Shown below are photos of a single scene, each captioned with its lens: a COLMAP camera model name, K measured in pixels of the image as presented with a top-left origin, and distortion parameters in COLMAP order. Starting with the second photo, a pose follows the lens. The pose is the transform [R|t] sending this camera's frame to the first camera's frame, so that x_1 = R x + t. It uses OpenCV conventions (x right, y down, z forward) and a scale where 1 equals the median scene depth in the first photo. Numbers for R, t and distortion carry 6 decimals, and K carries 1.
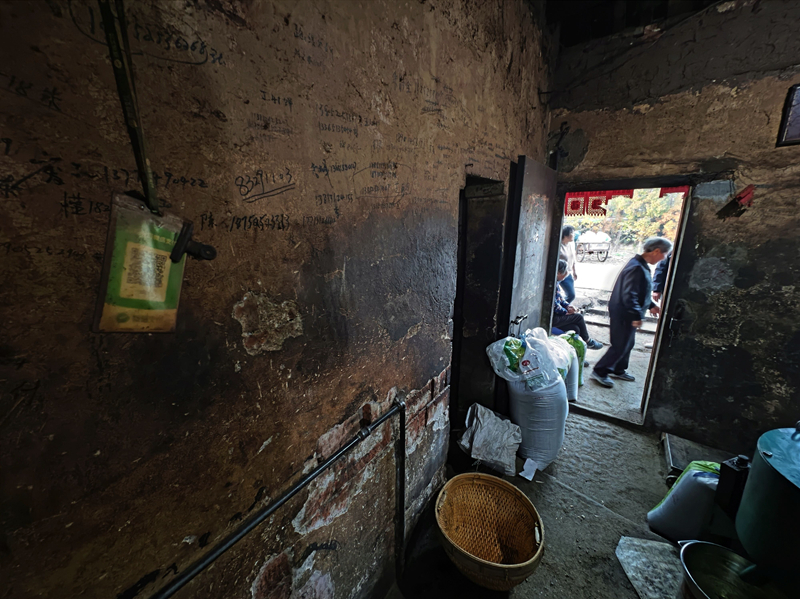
lens RADIAL K [[315.2, 0, 400.2], [0, 315.2, 300.1], [0, 0, 1]] dist [0.001823, -0.000170]
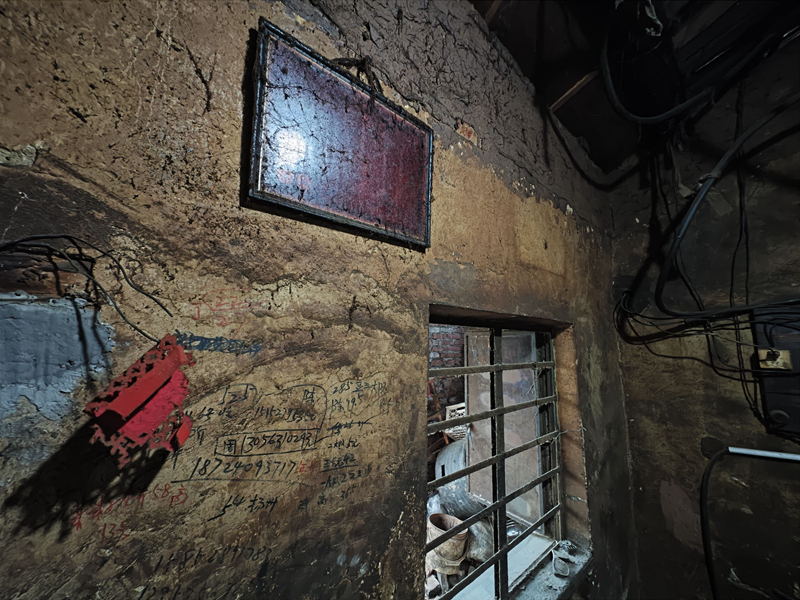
lens RADIAL K [[315.2, 0, 400.2], [0, 315.2, 301.9], [0, 0, 1]] dist [0.001823, -0.000170]
pose [[0.218279, 0.139729, 0.965831, 0.937621], [0.220152, 0.957133, -0.188225, -0.314612], [-0.950730, 0.253716, 0.178161, 0.815297]]
